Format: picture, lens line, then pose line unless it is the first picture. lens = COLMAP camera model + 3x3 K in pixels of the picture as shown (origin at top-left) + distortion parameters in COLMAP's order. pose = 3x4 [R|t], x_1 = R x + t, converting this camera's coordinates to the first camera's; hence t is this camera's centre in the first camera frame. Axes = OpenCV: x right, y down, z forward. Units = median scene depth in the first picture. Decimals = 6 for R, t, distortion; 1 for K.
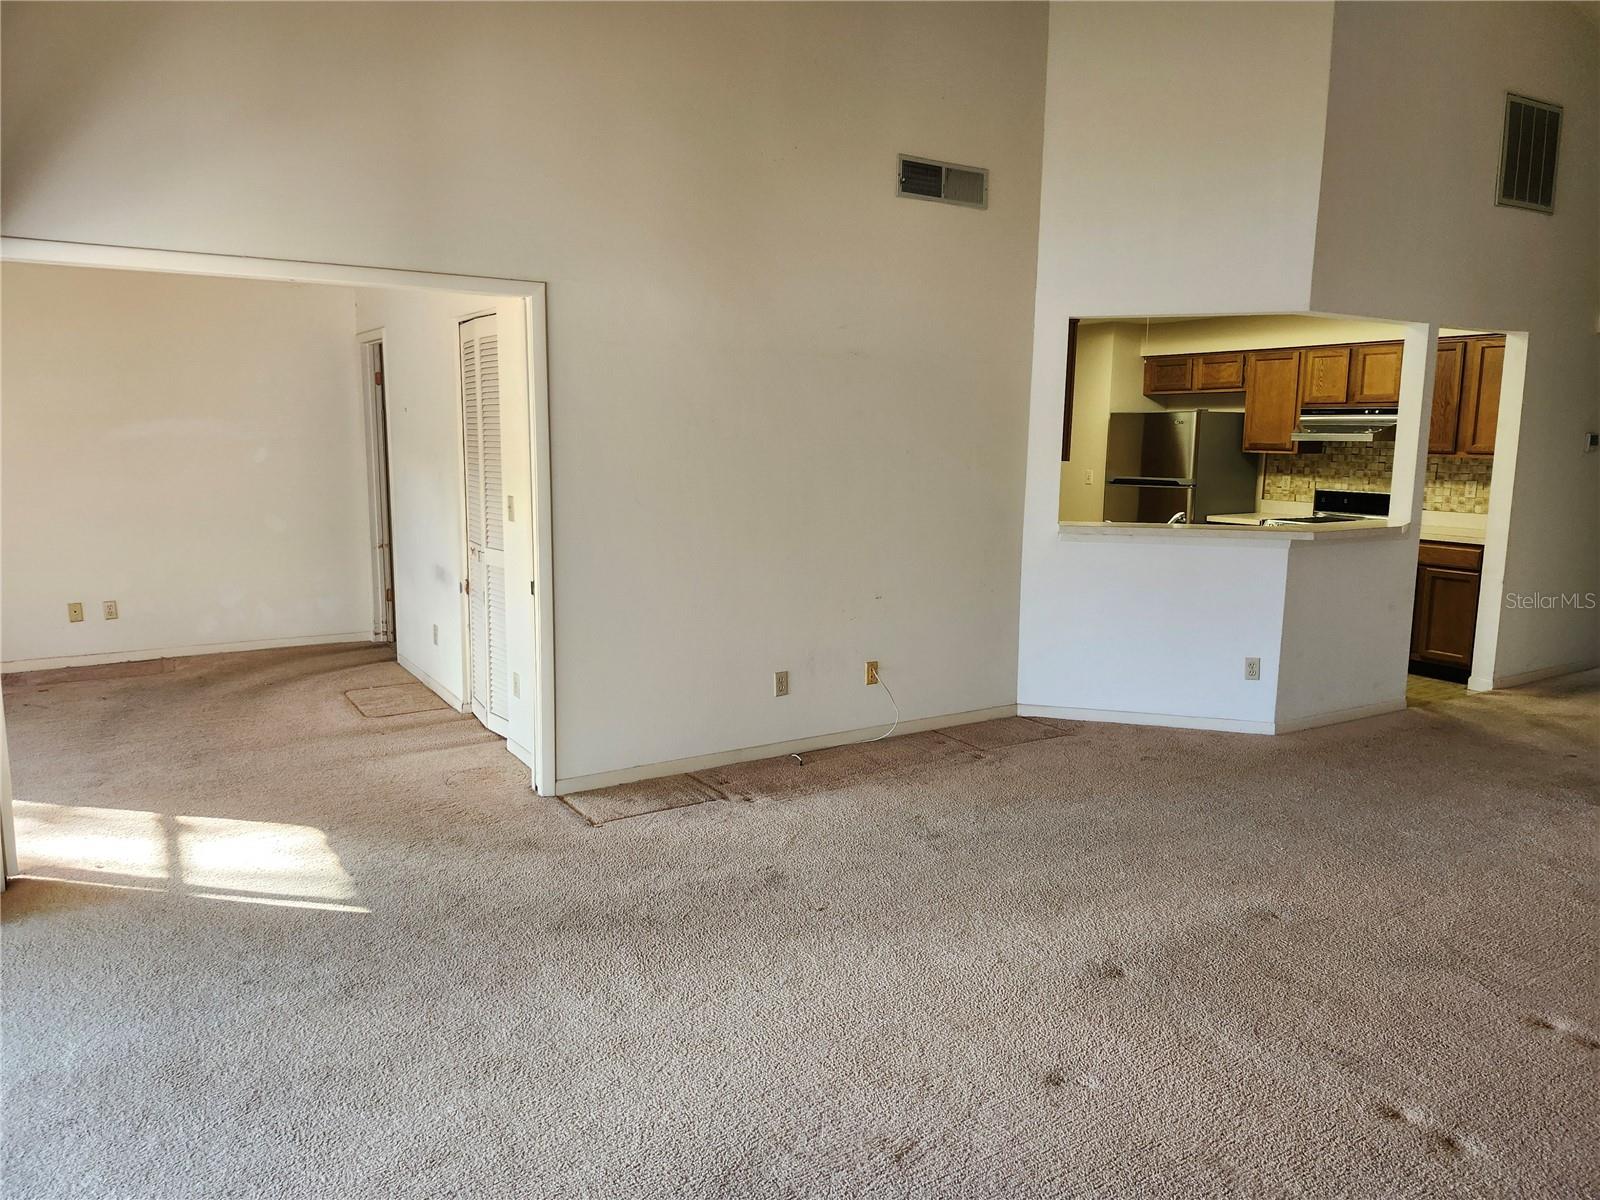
lens RADIAL K [[1105.3, 0, 787.4], [0, 1105.3, 589.4], [0, 0, 1]] dist [0.082910, -0.093369]
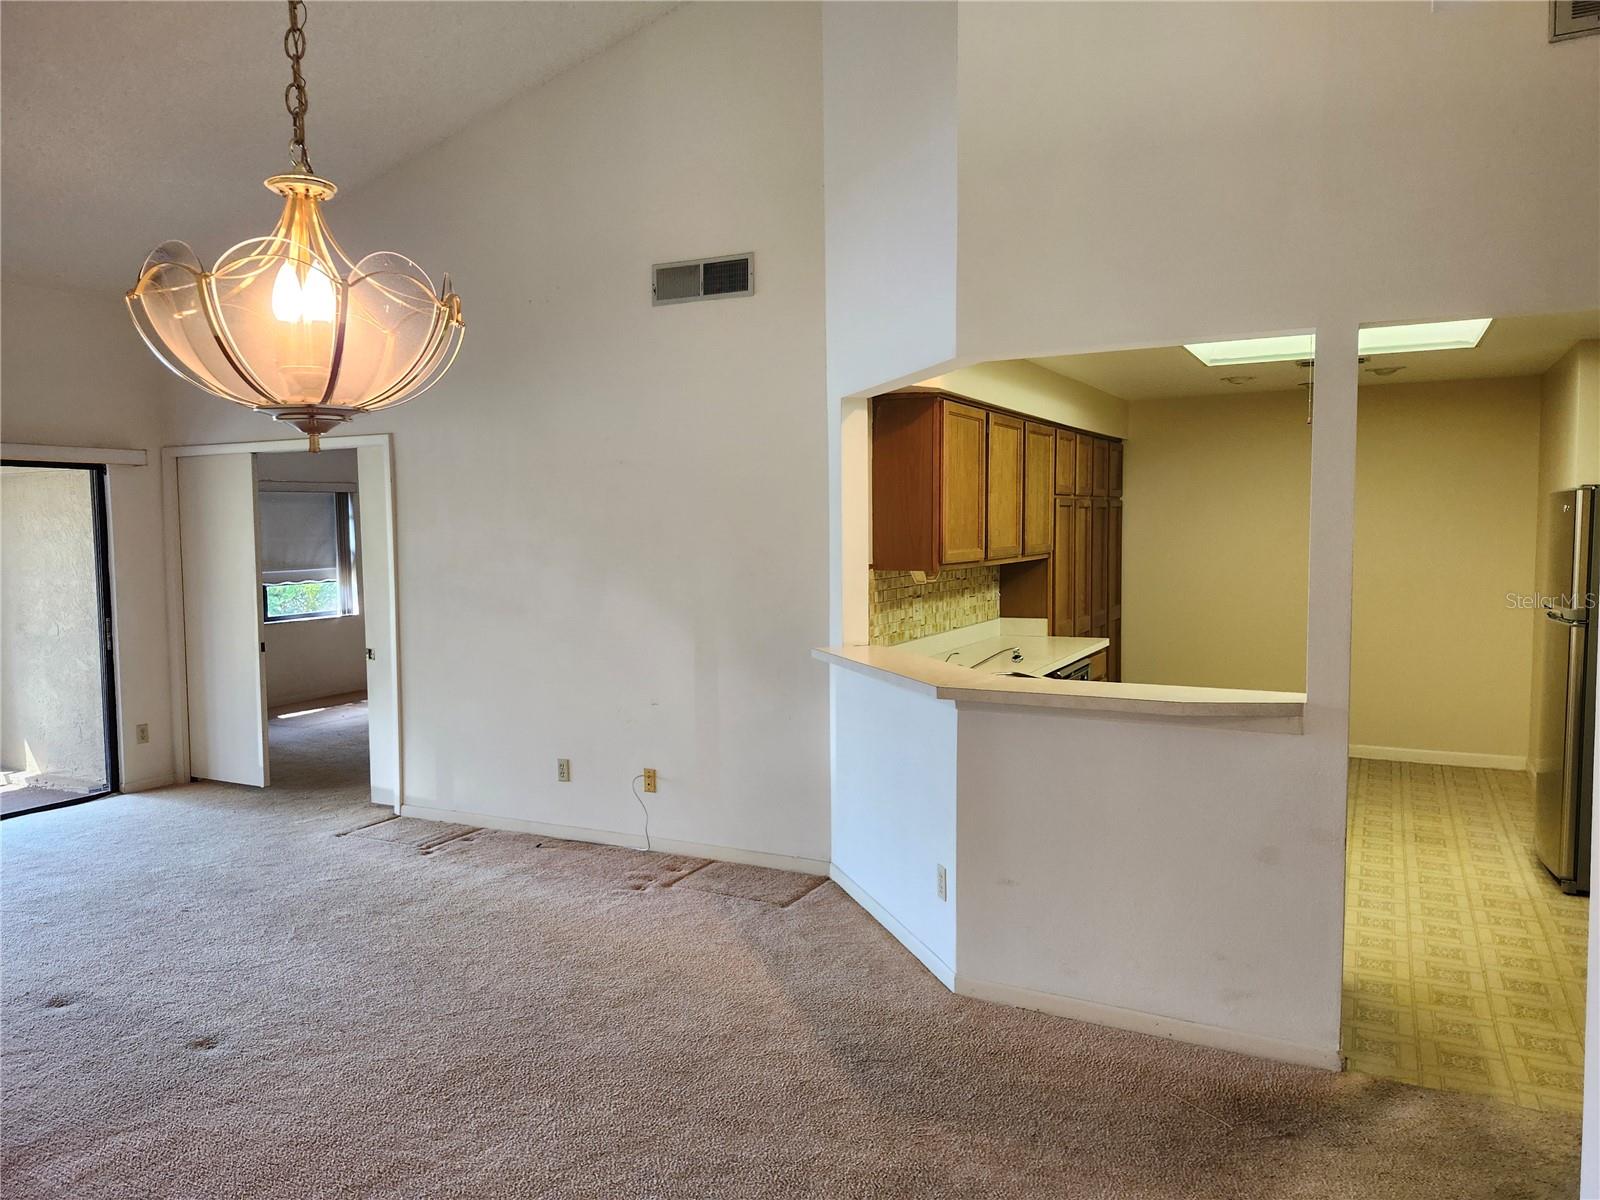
lens RADIAL K [[1105.3, 0, 799.2], [0, 1105.3, 592.3], [0, 0, 1]] dist [0.082910, -0.093369]
pose [[0.516268, 0.036468, -0.855650, 0.910108], [-0.107547, 0.993945, -0.022528, -0.076487], [0.849648, 0.103653, 0.517064, 0.544974]]
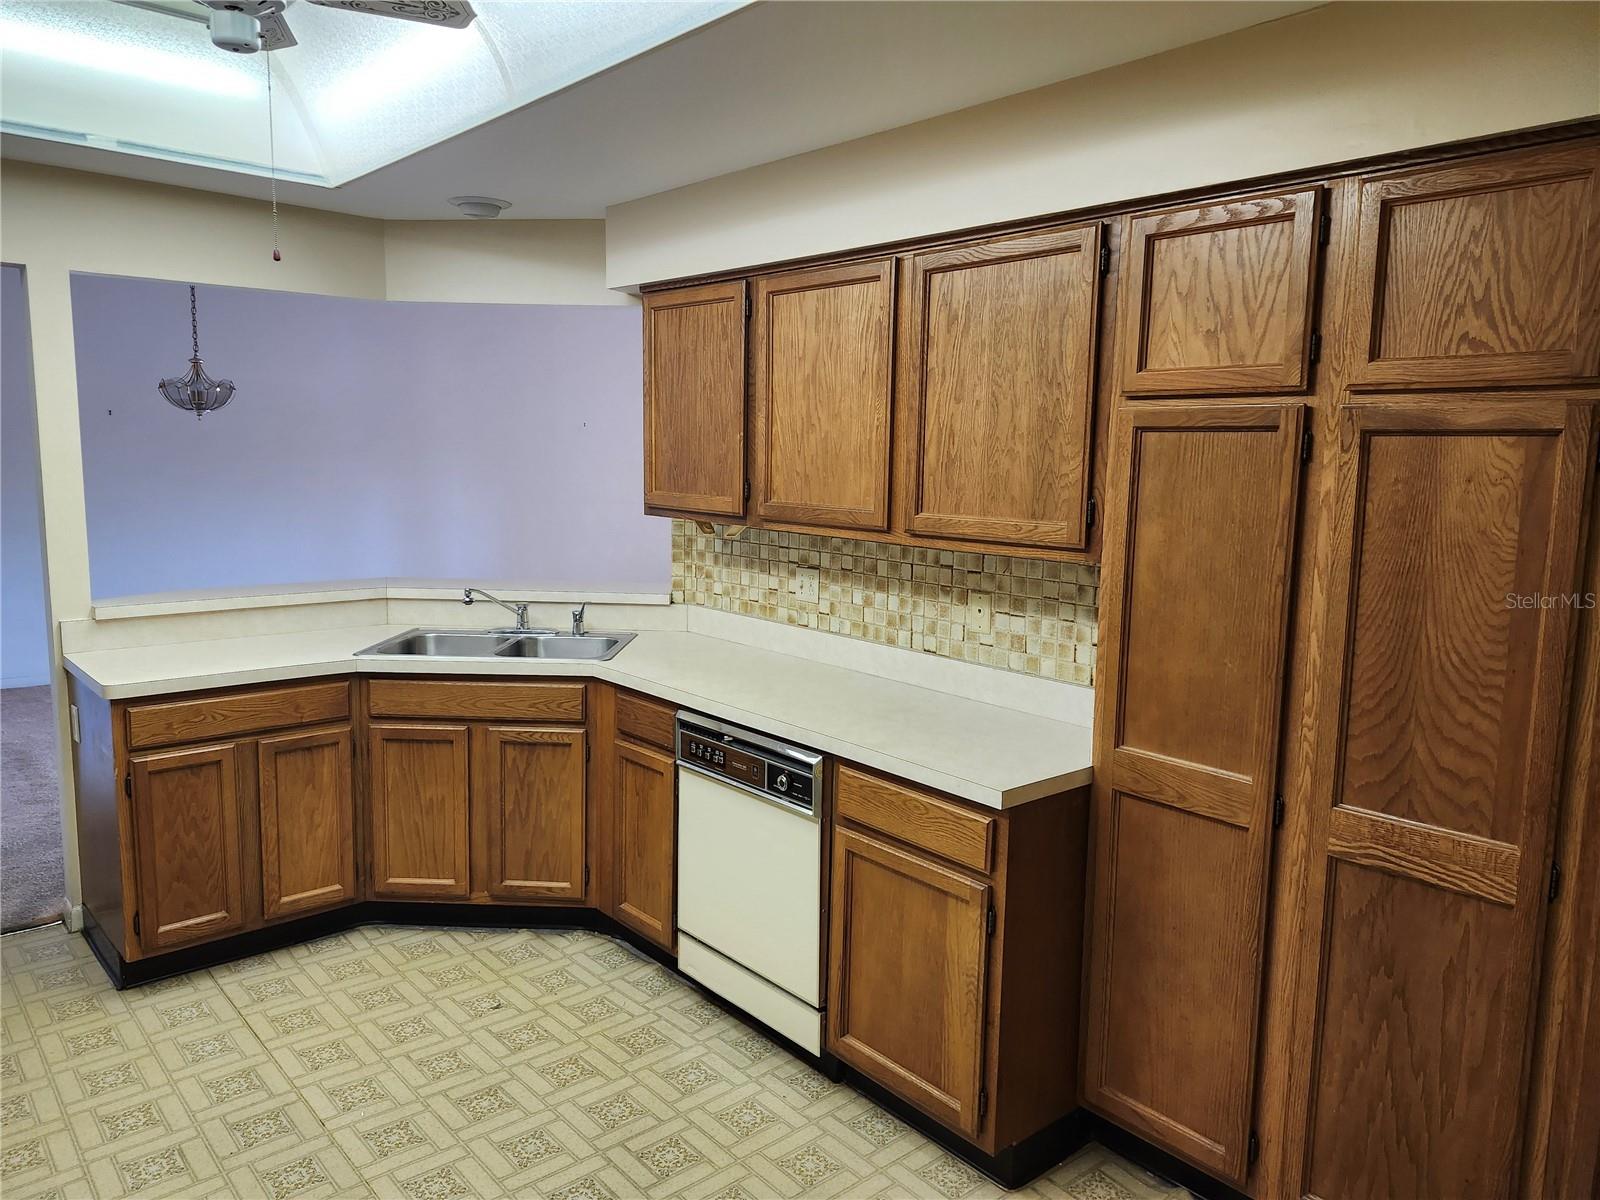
lens RADIAL K [[1105.3, 0, 783.9], [0, 1105.3, 578.7], [0, 0, 1]] dist [0.082910, -0.093369]
pose [[-0.985939, -0.010376, -0.166785, 0.294723], [-0.053900, 0.964473, 0.258626, -0.258342], [0.158176, 0.263979, -0.951470, 1.695176]]
